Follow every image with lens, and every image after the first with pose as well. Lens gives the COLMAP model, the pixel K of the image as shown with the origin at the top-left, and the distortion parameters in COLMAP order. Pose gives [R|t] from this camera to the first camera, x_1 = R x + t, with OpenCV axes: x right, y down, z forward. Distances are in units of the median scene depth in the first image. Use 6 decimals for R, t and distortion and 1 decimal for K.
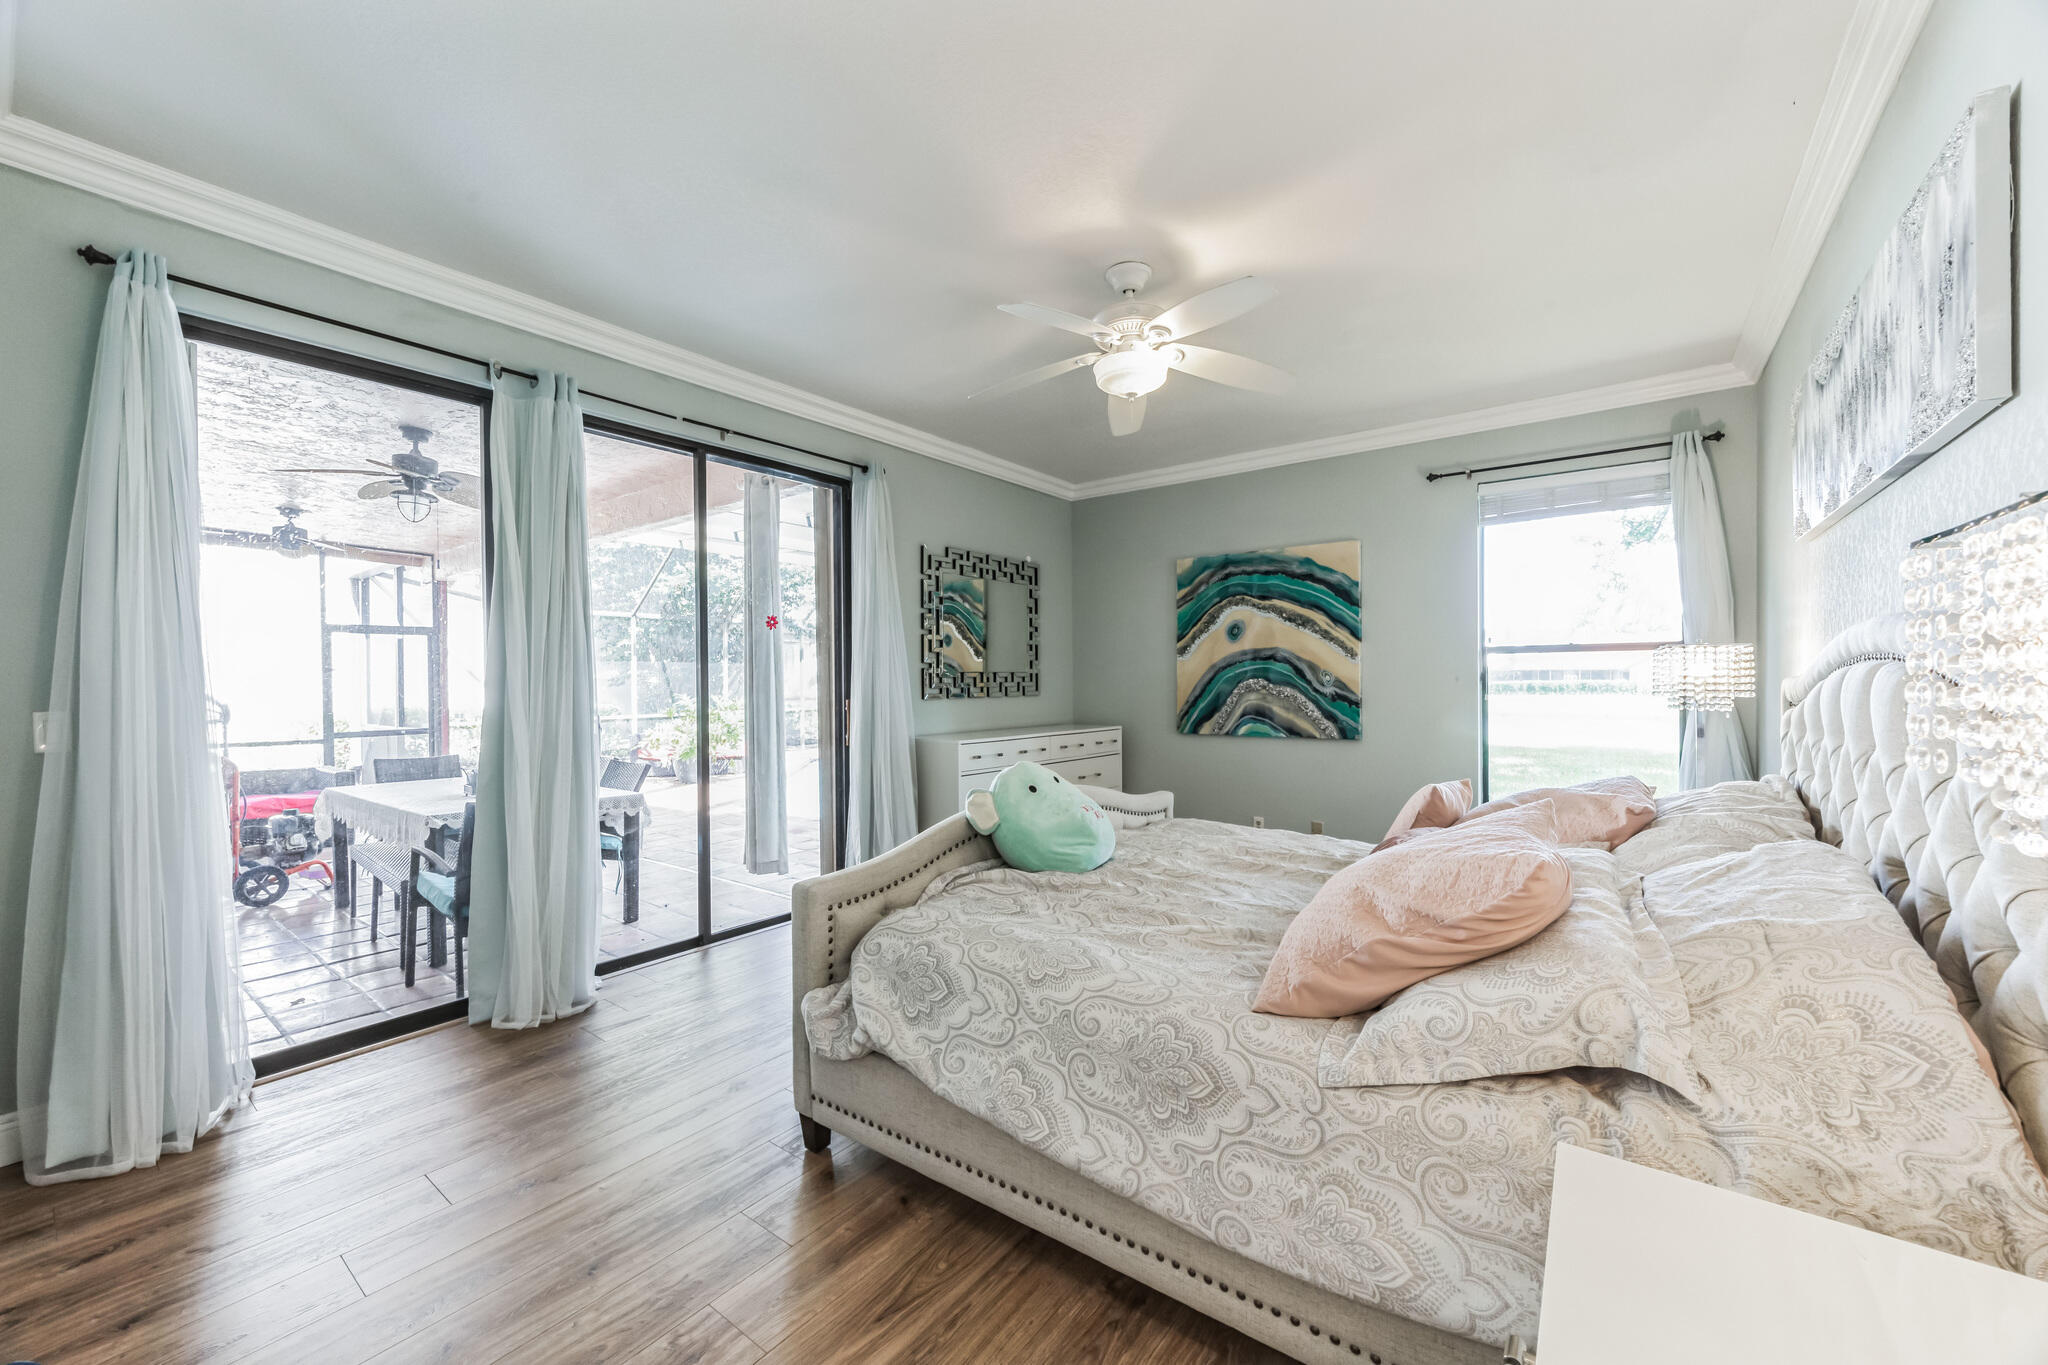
lens RADIAL K [[780.5, 0, 1027.0], [0, 780.5, 677.7], [0, 0, 1]] dist [-0.002013, 0.000137]
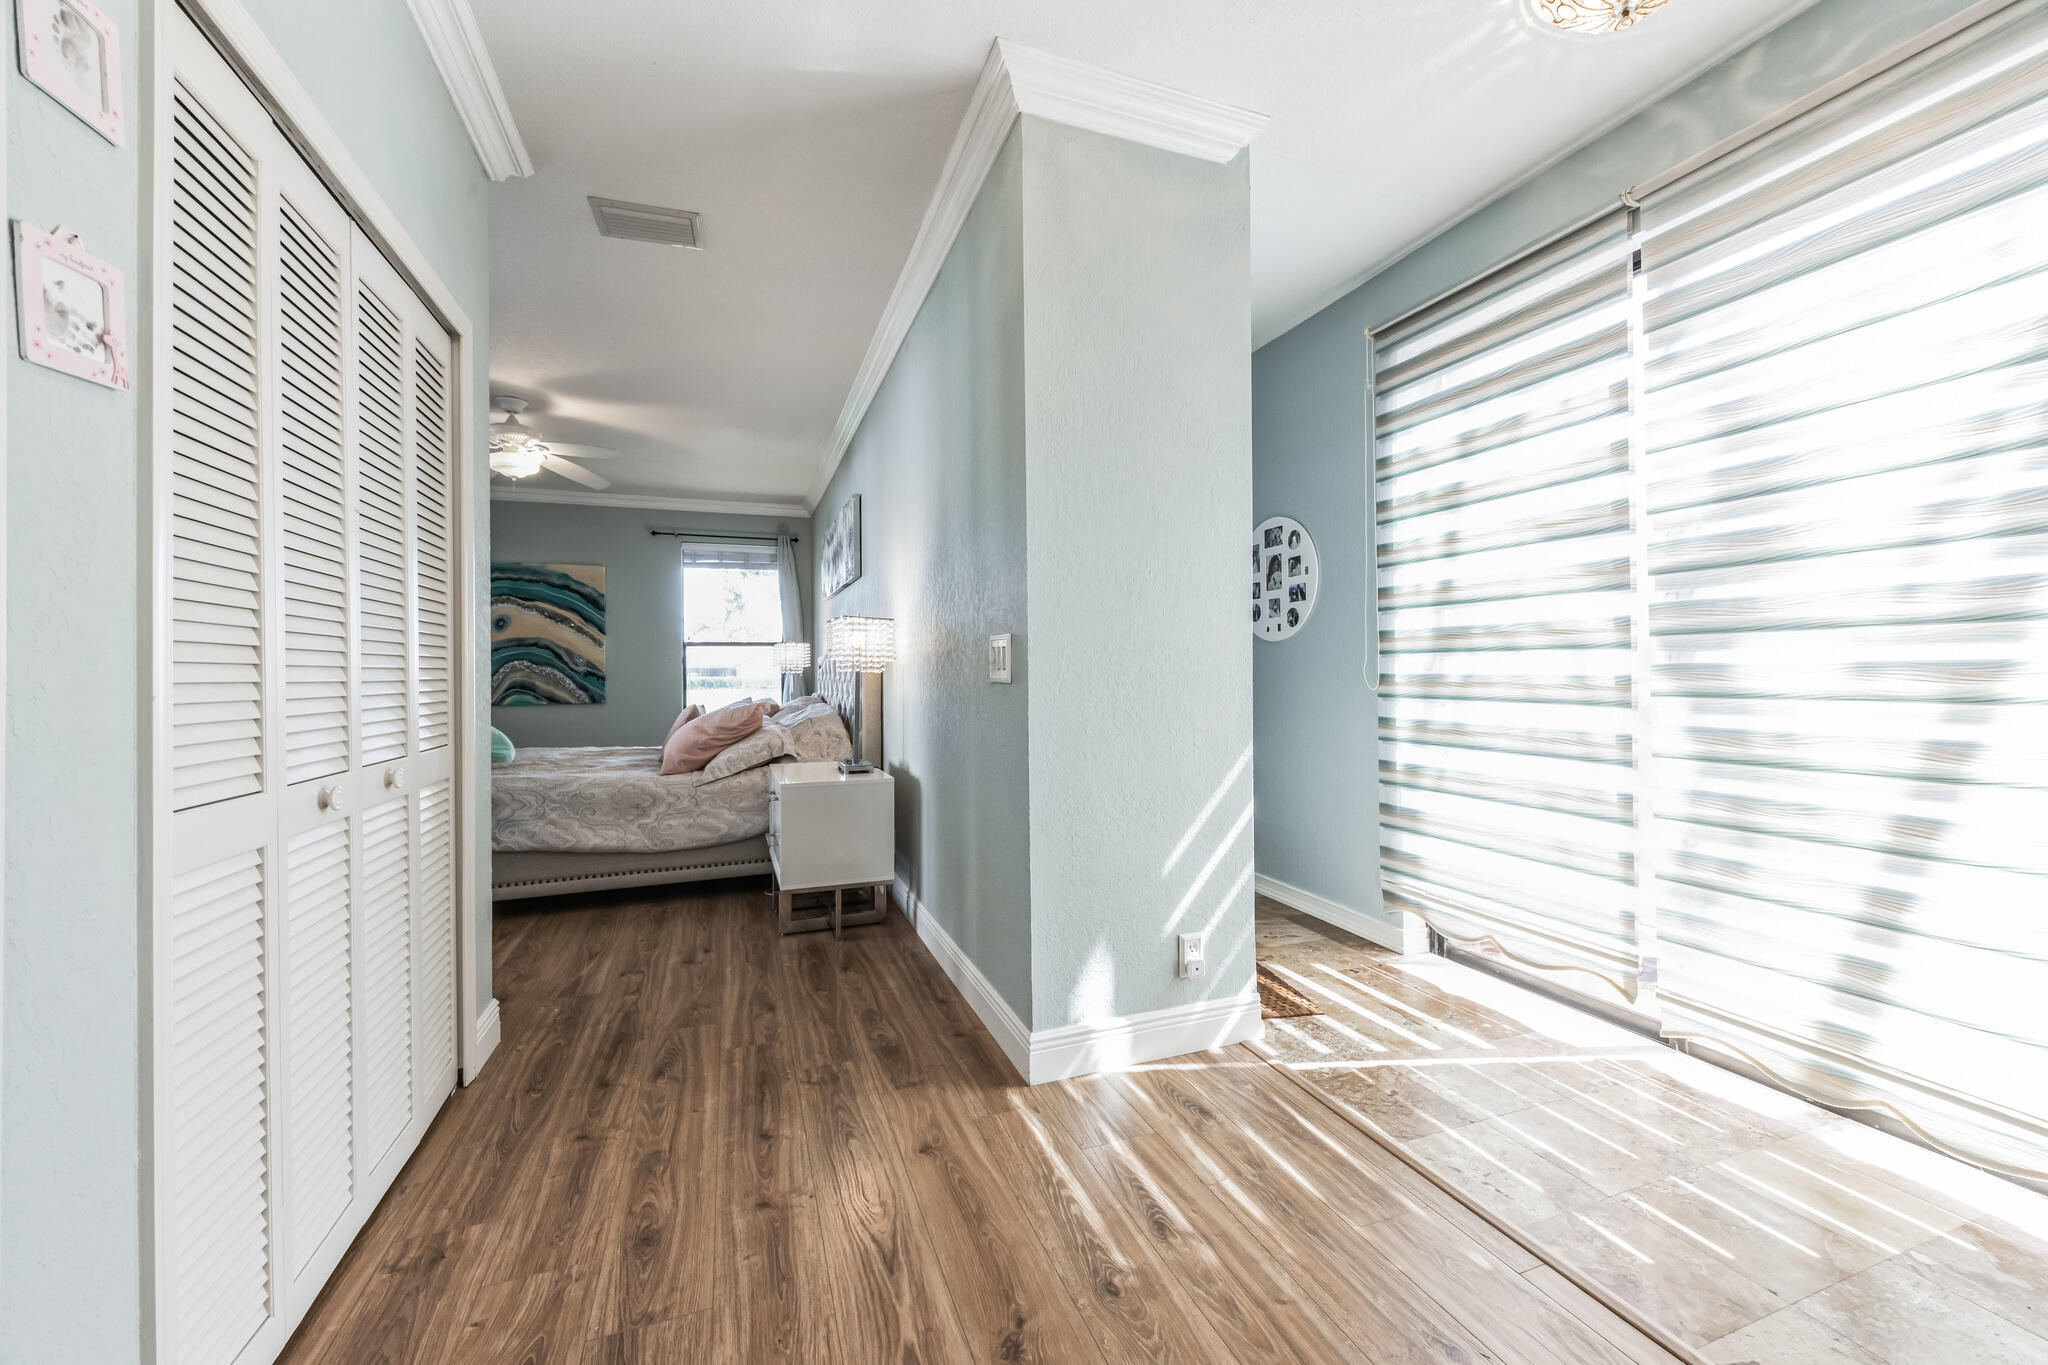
lens RADIAL K [[780.5, 0, 1023.2], [0, 780.5, 681.2], [0, 0, 1]] dist [-0.002013, 0.000137]
pose [[0.528905, -0.007023, 0.848652, -0.396106], [0.002779, 0.999975, 0.006543, 0.031635], [-0.848677, -0.001102, 0.528911, -0.433391]]
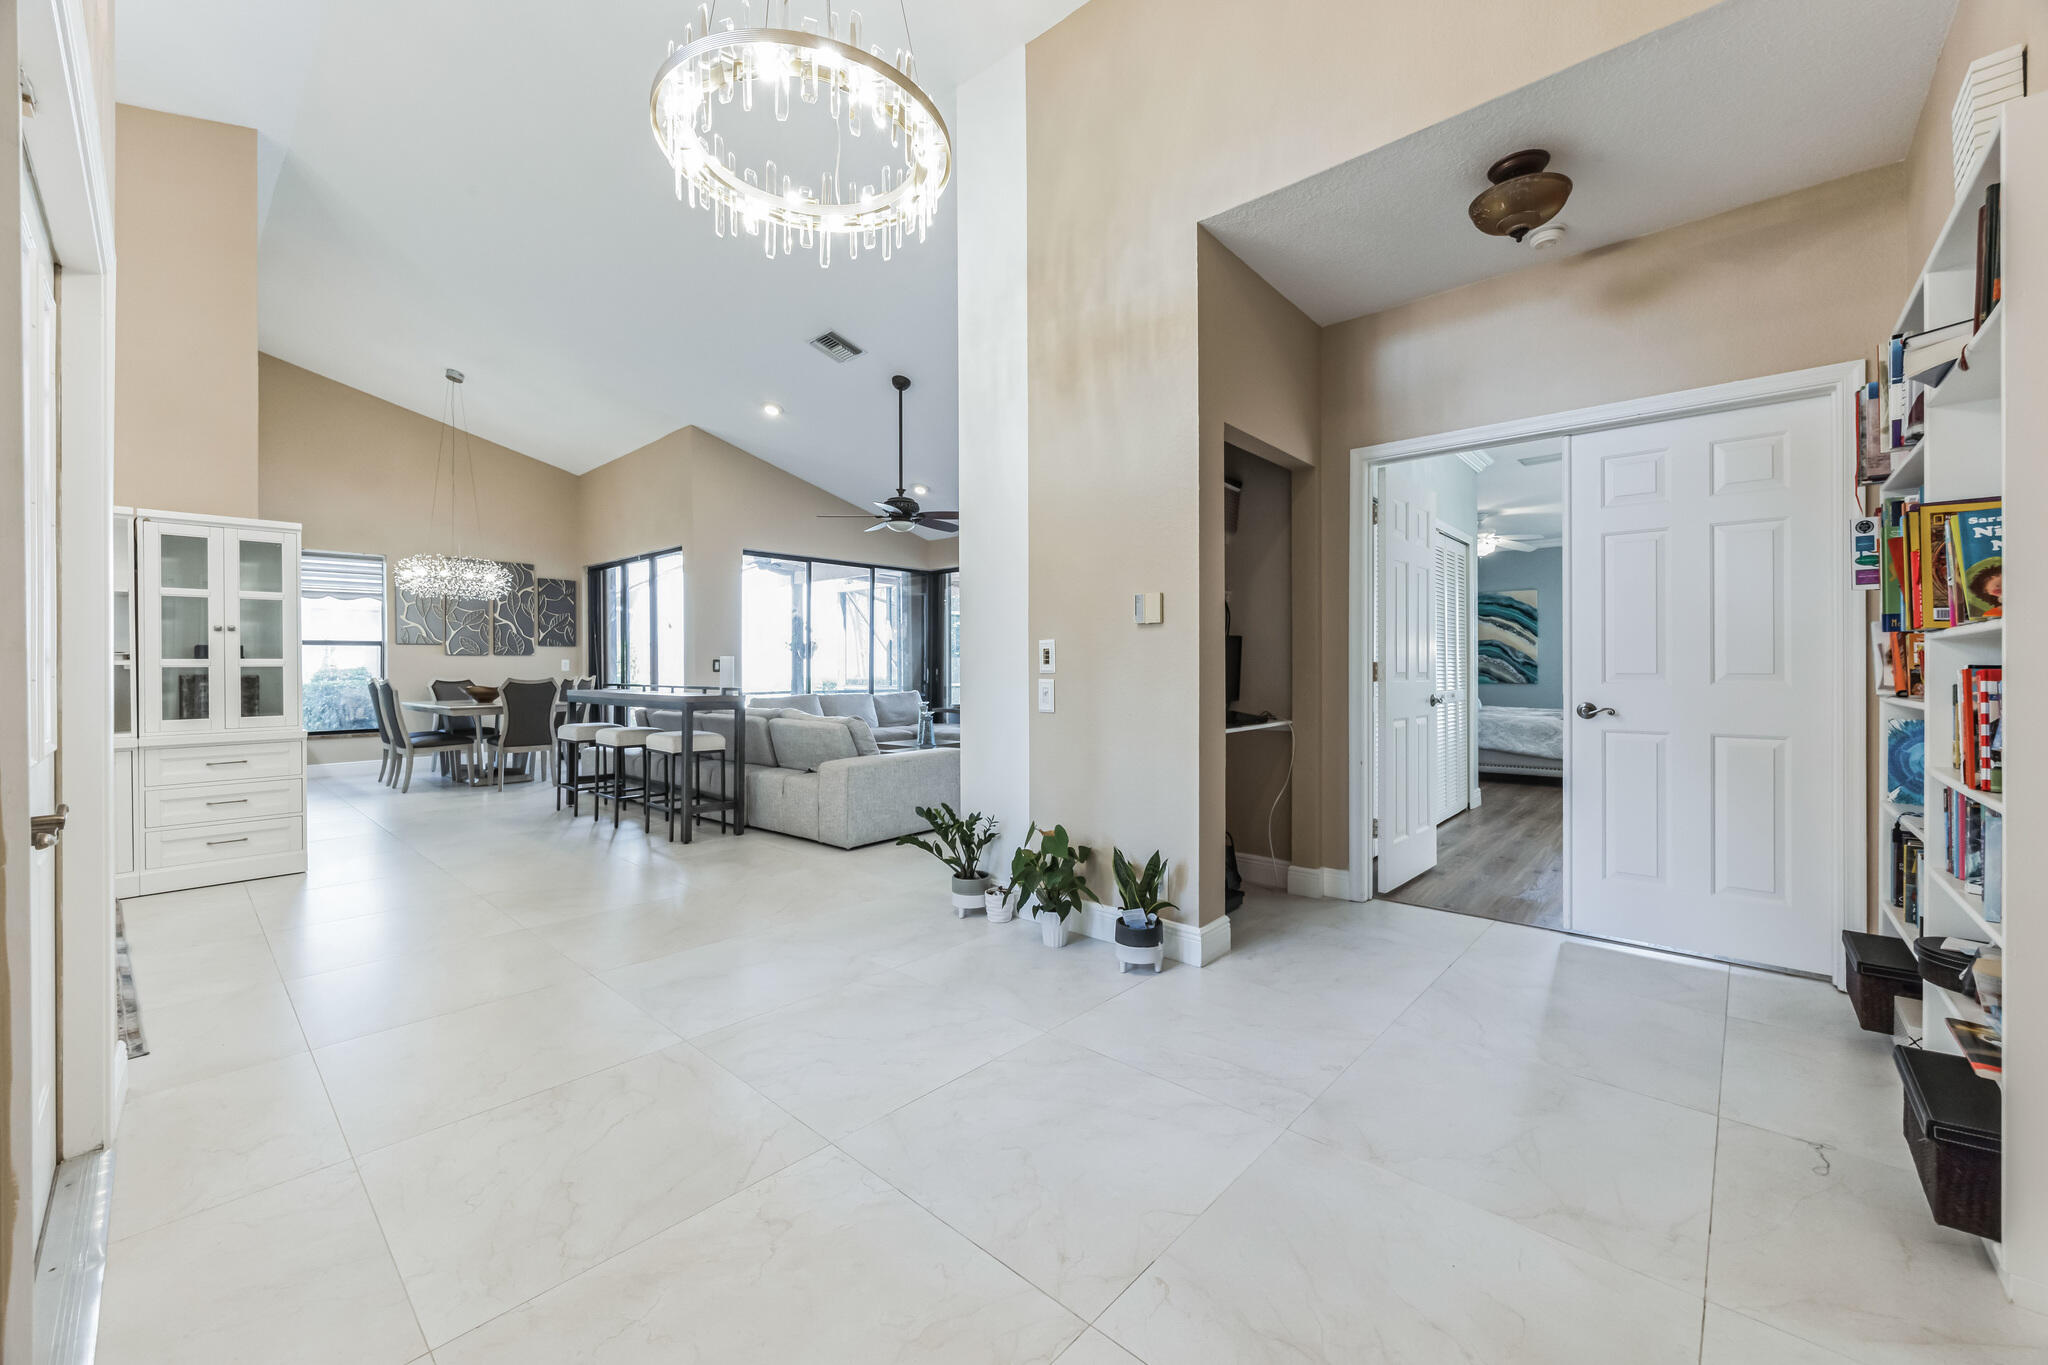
lens RADIAL K [[780.5, 0, 1026.5], [0, 780.5, 667.2], [0, 0, 1]] dist [-0.002013, 0.000137]
pose [[0.997253, -0.003147, -0.074002, -0.804886], [0.003380, 0.999990, 0.003027, 0.024795], [0.073992, -0.003268, 0.997254, -1.223942]]
